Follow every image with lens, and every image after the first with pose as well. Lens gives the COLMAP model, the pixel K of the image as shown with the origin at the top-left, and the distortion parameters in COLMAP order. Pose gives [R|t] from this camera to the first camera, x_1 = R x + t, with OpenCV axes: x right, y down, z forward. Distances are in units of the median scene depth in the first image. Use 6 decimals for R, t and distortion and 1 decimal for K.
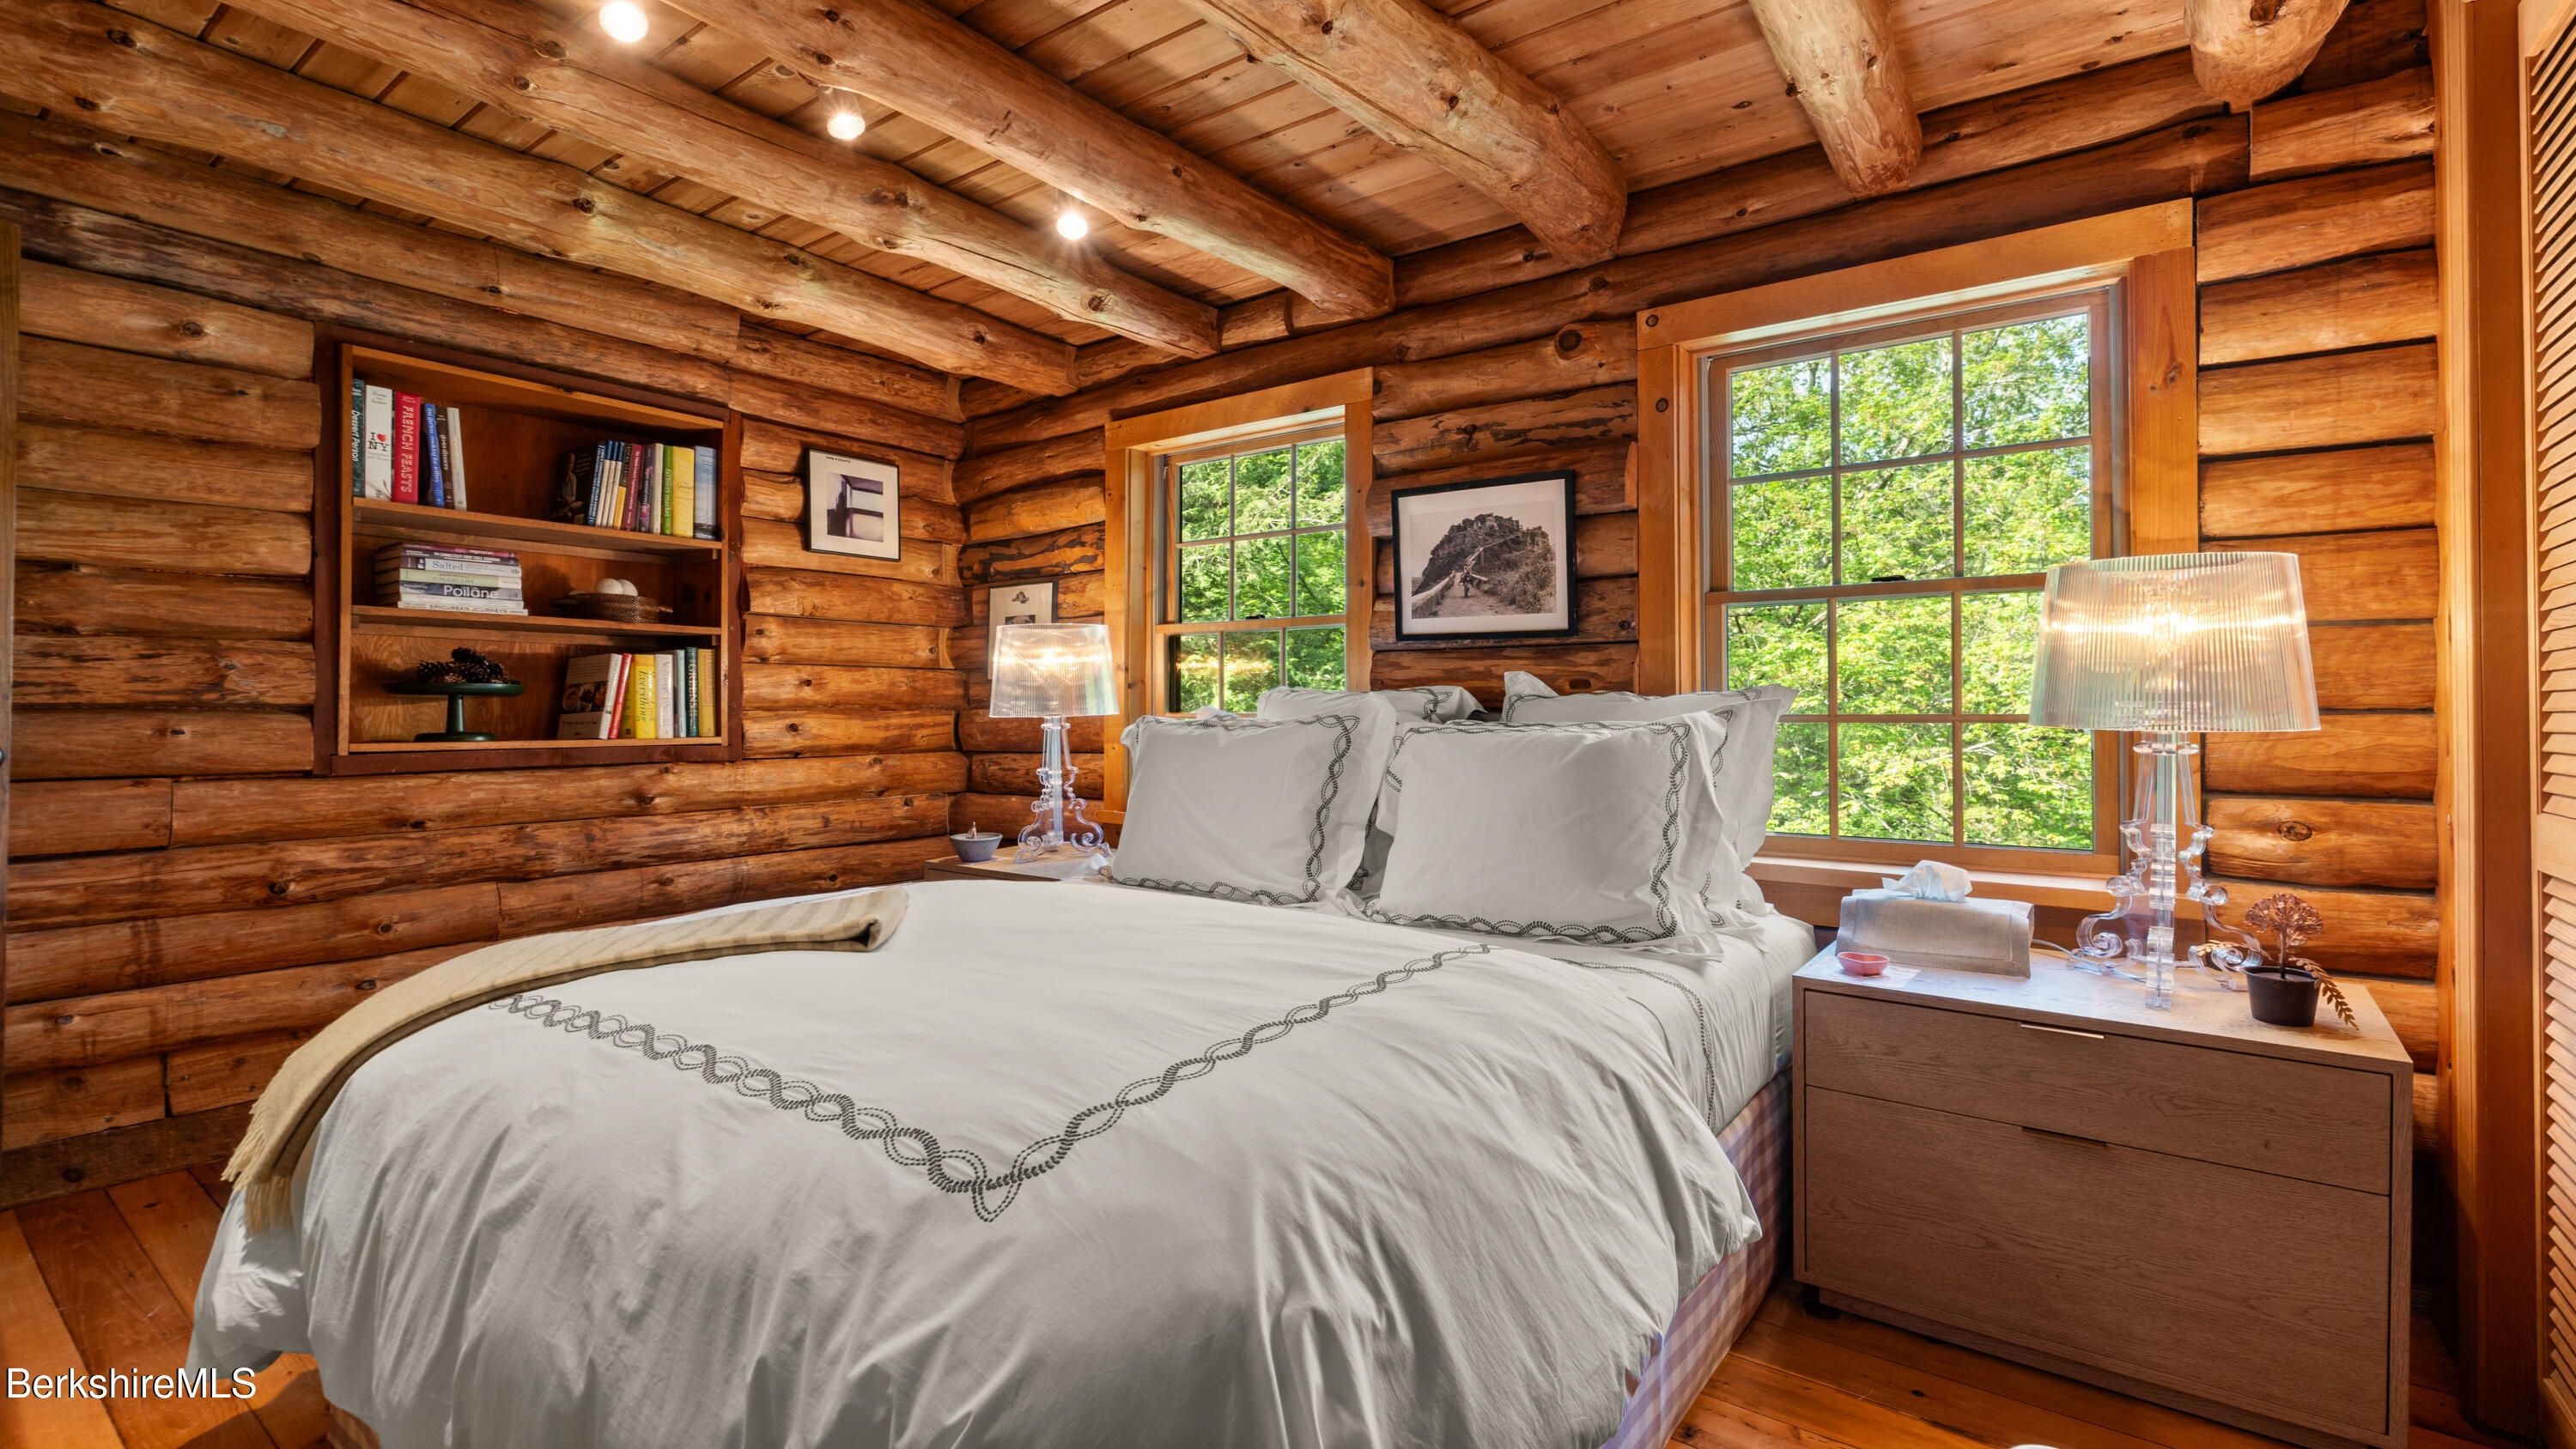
lens RADIAL K [[1184.3, 0, 1274.8], [0, 1184.3, 709.0], [0, 0, 1]] dist [-0.007740, 0.000500]
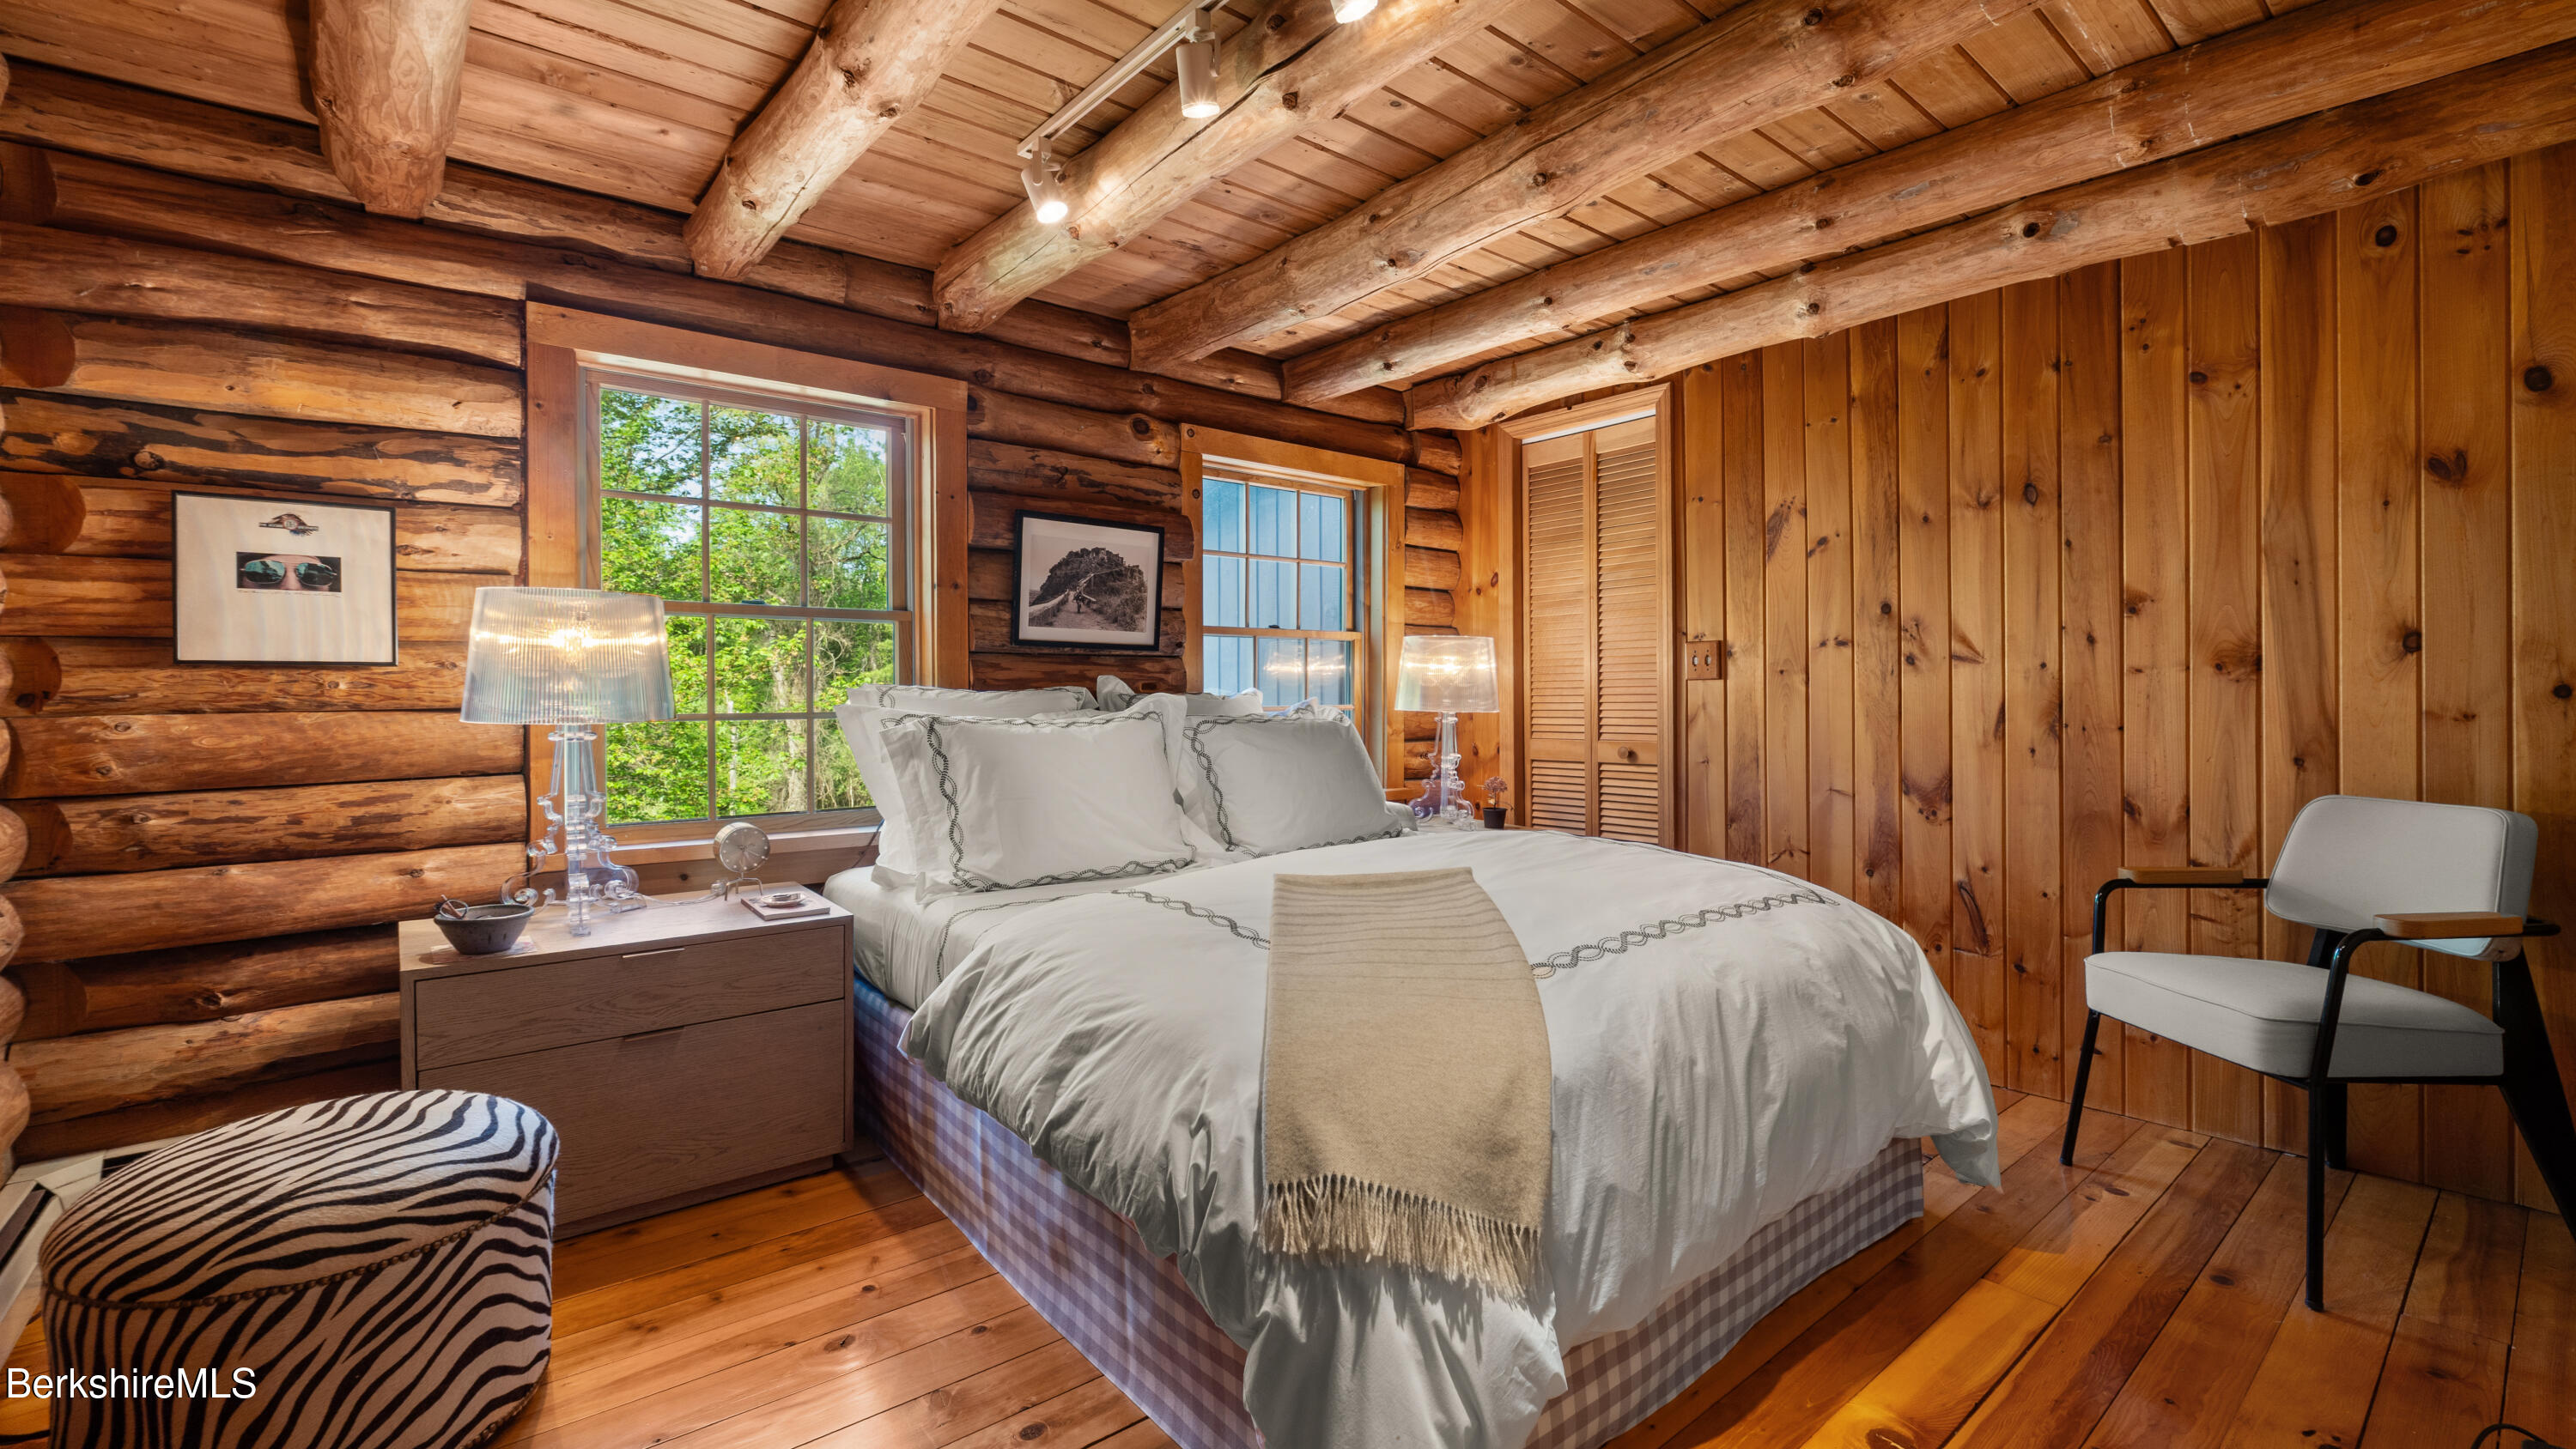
lens RADIAL K [[1082.5, 0, 1277.4], [0, 1082.5, 707.9], [0, 0, 1]] dist [-0.000591, 0.000139]
pose [[0.235330, -0.007153, 0.971889, -0.851456], [0.006669, 0.999961, 0.005744, -0.003253], [-0.971893, 0.005129, 0.235368, 0.545610]]
